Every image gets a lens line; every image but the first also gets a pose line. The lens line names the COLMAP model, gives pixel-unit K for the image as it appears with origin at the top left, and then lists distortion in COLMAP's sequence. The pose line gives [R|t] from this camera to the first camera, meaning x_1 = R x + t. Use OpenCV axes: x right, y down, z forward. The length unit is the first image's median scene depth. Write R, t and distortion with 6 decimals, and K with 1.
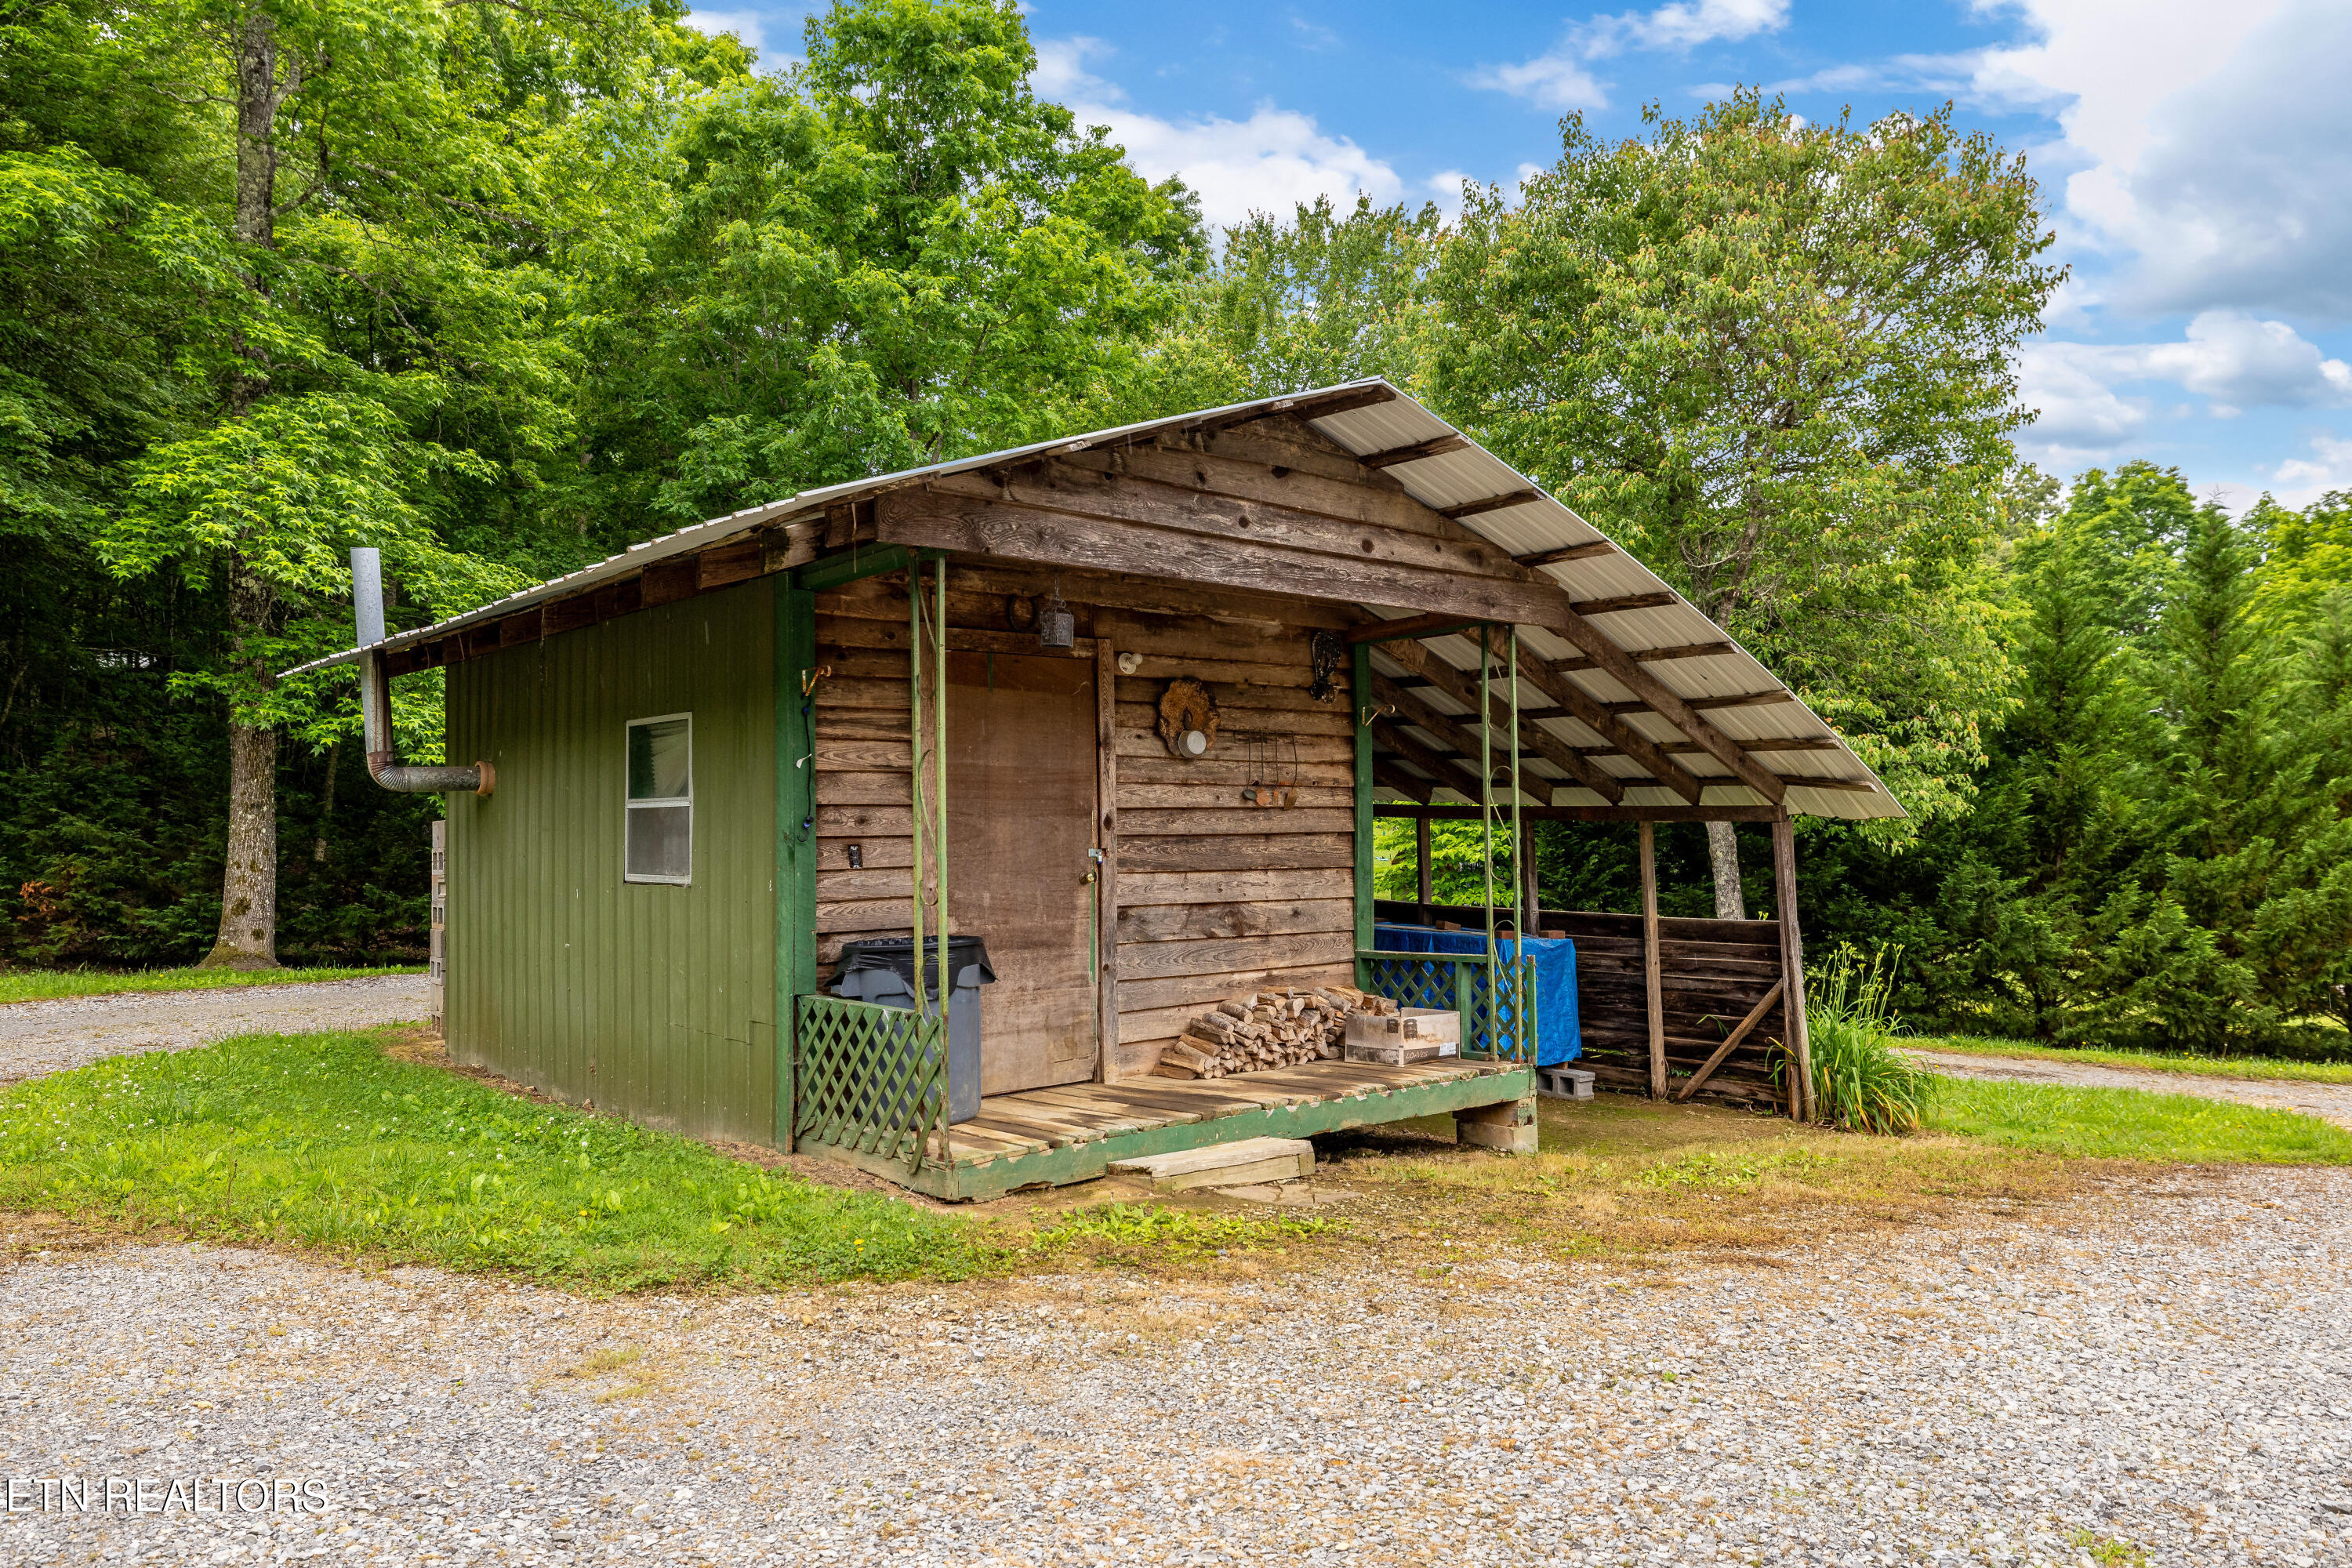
lens RADIAL K [[1585.2, 0, 1173.2], [0, 1585.2, 774.7], [0, 0, 1]] dist [-0.002379, -0.000078]
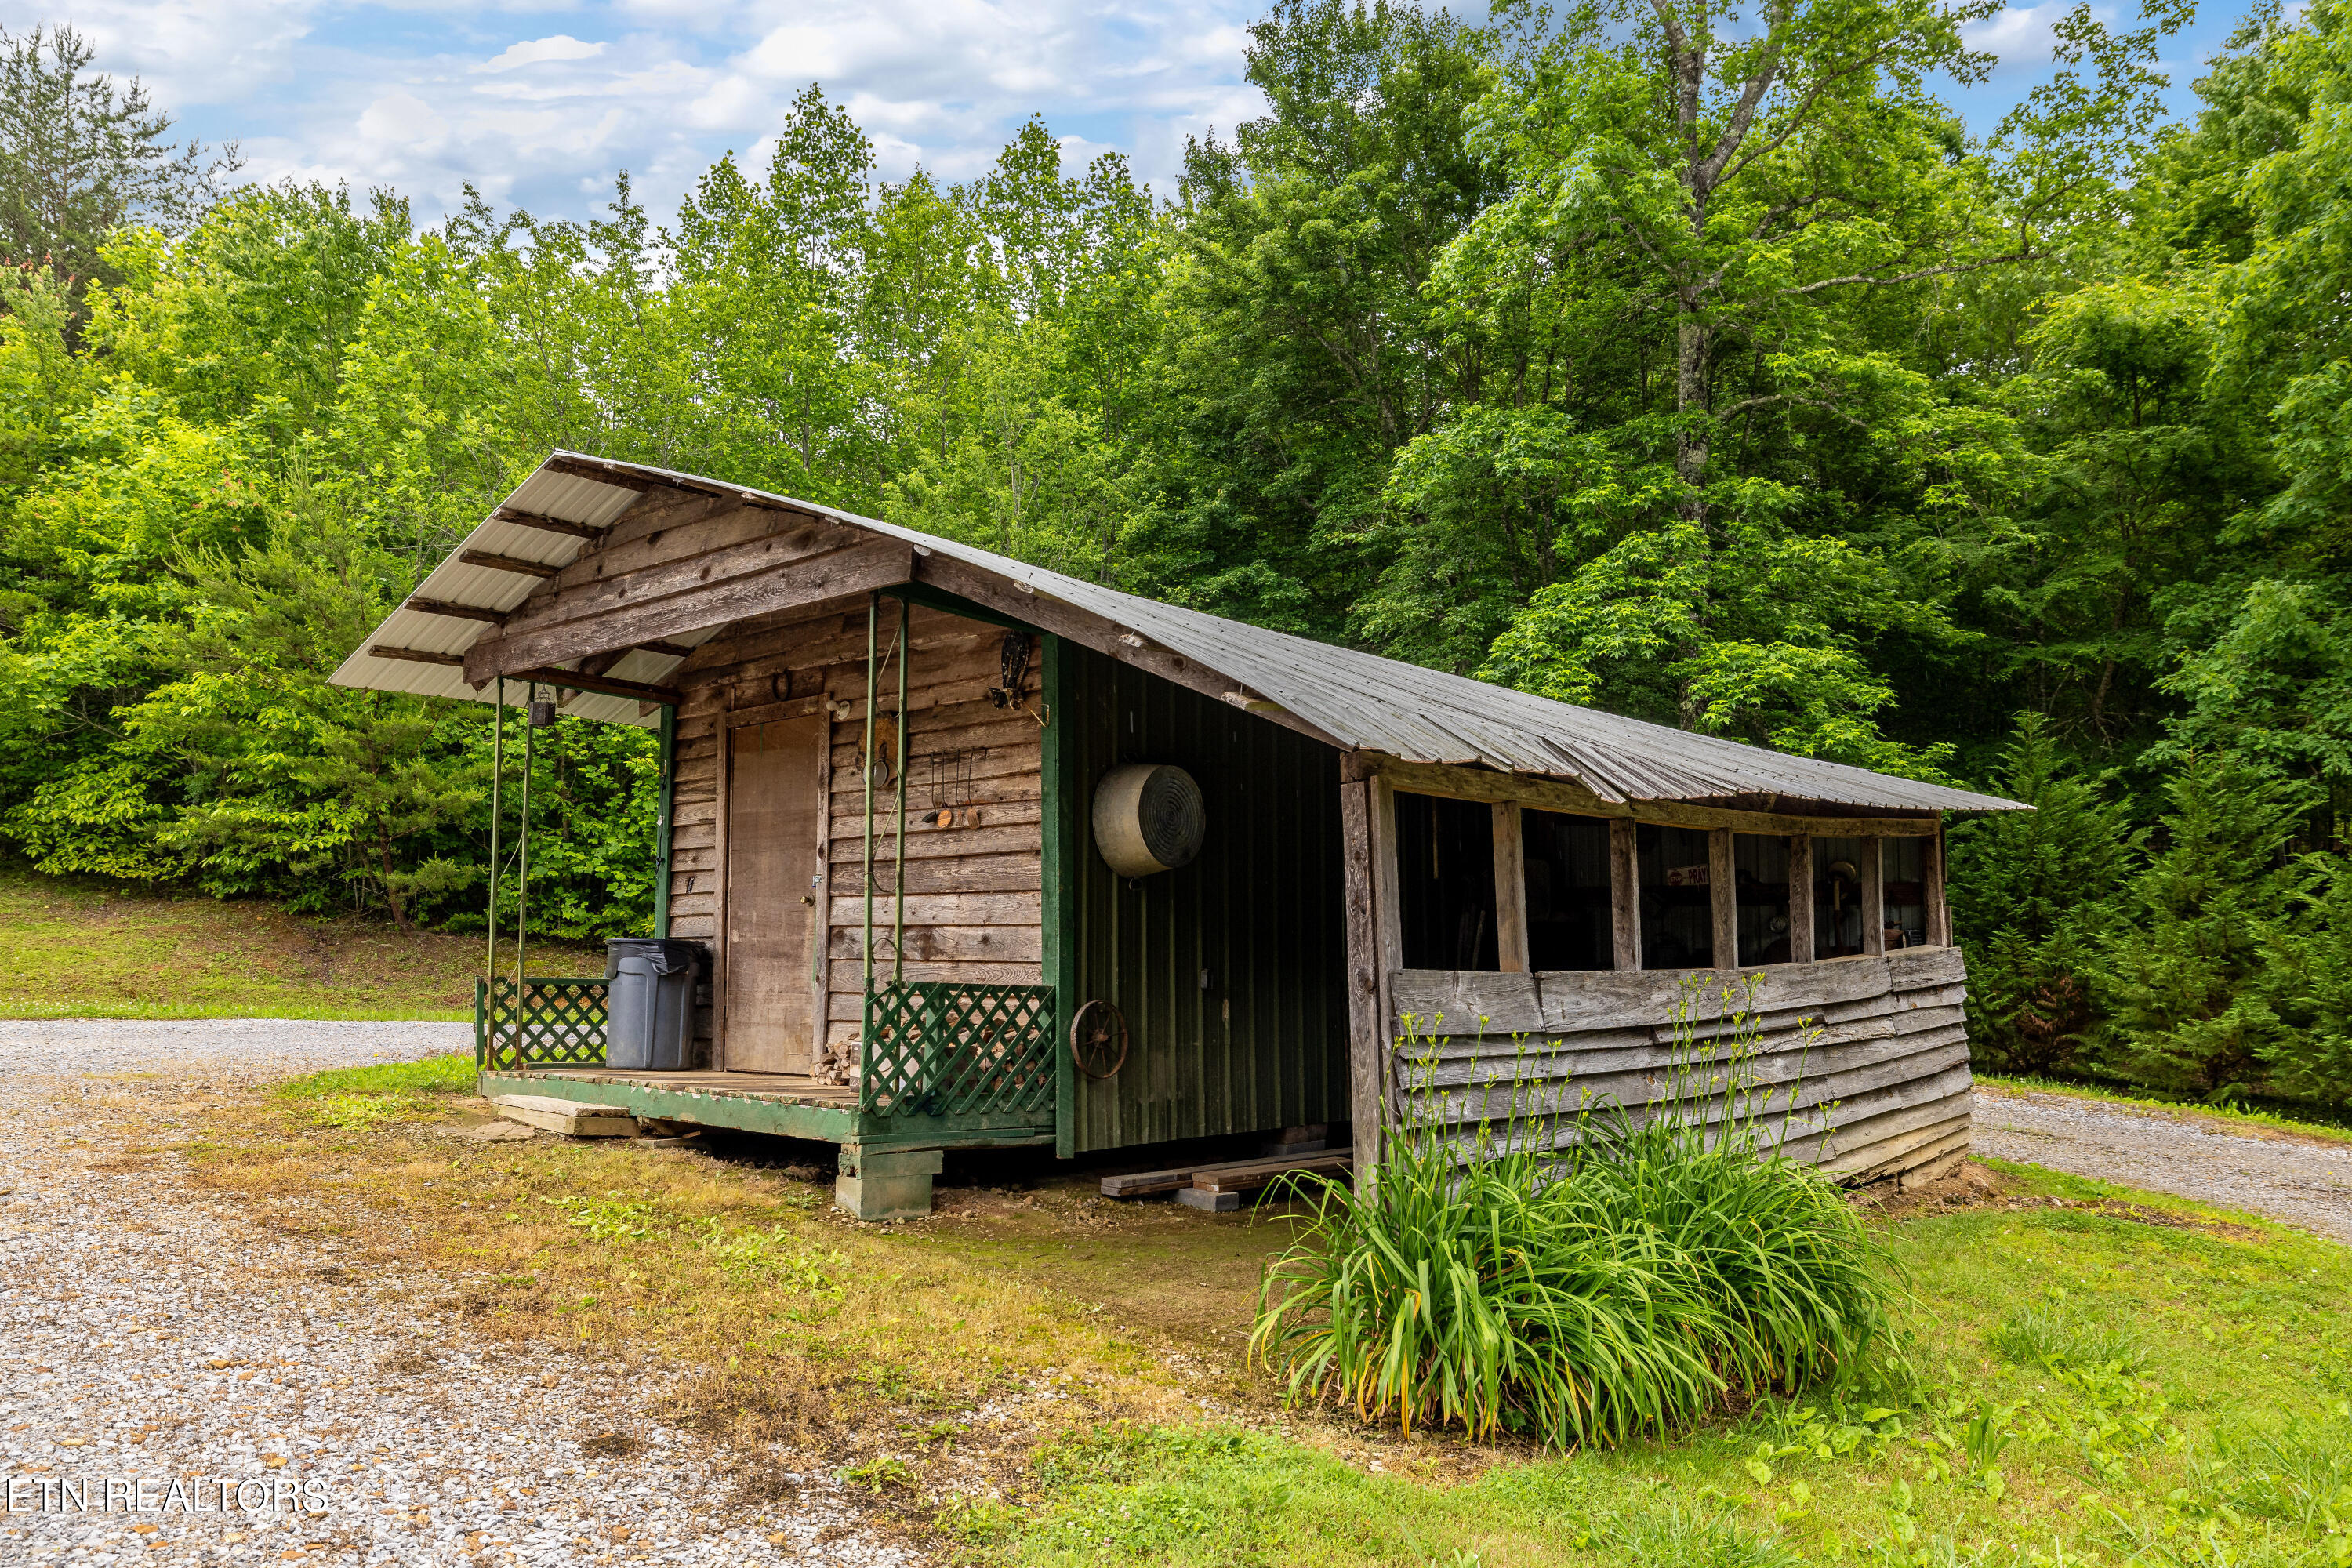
lens RADIAL K [[1585.2, 0, 1171.6], [0, 1585.2, 794.4], [0, 0, 1]] dist [-0.002379, -0.000078]
pose [[0.171451, -0.106618, -0.979407, 1.101580], [0.019049, 0.994300, -0.104905, 0.110999], [0.985009, -0.000670, 0.172504, 1.027667]]
